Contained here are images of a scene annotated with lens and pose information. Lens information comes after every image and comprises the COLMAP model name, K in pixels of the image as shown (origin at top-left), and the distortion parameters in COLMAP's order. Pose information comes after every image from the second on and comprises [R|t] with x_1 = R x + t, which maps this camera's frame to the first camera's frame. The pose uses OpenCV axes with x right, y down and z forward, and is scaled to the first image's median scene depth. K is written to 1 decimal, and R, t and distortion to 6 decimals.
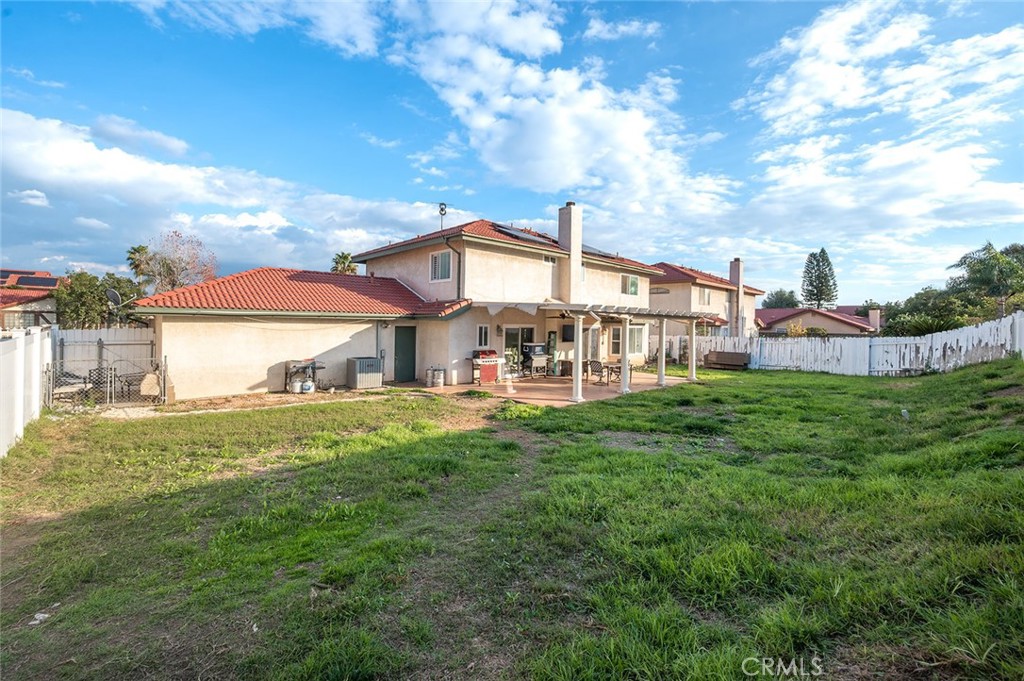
lens RADIAL K [[429.9, 0, 511.8], [0, 429.9, 338.2], [0, 0, 1]] dist [-0.000055, -0.000095]
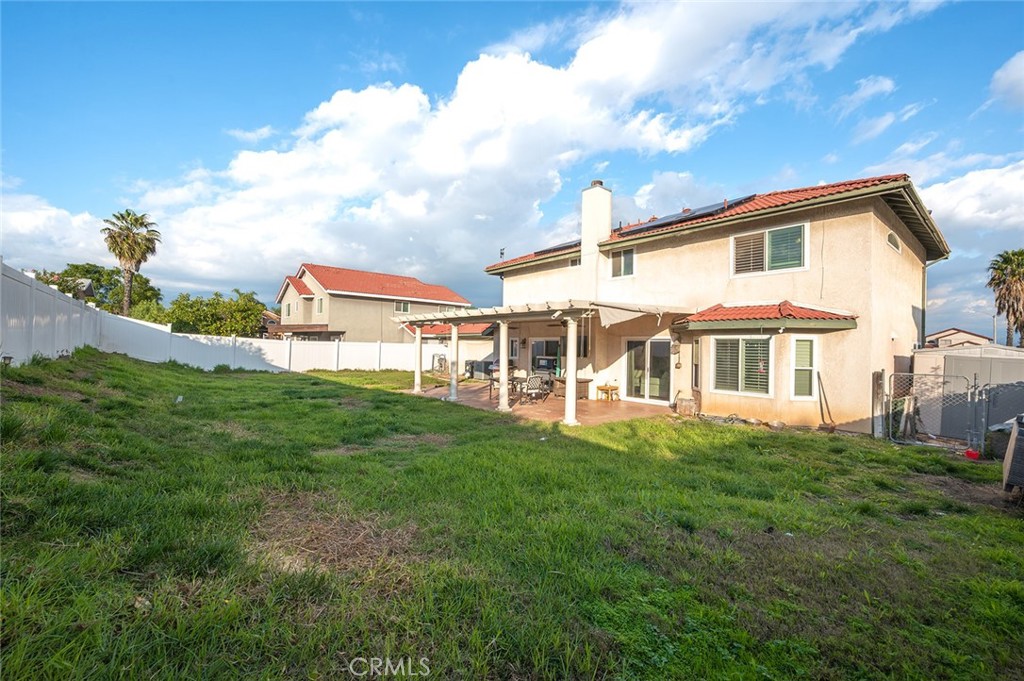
lens RADIAL K [[429.9, 0, 510.7], [0, 429.9, 340.3], [0, 0, 1]] dist [-0.000055, -0.000095]
pose [[-0.041879, -0.003273, -0.999117, 0.964559], [-0.019008, 0.999816, -0.002479, -0.020726], [0.998942, 0.018888, -0.041934, 0.916756]]
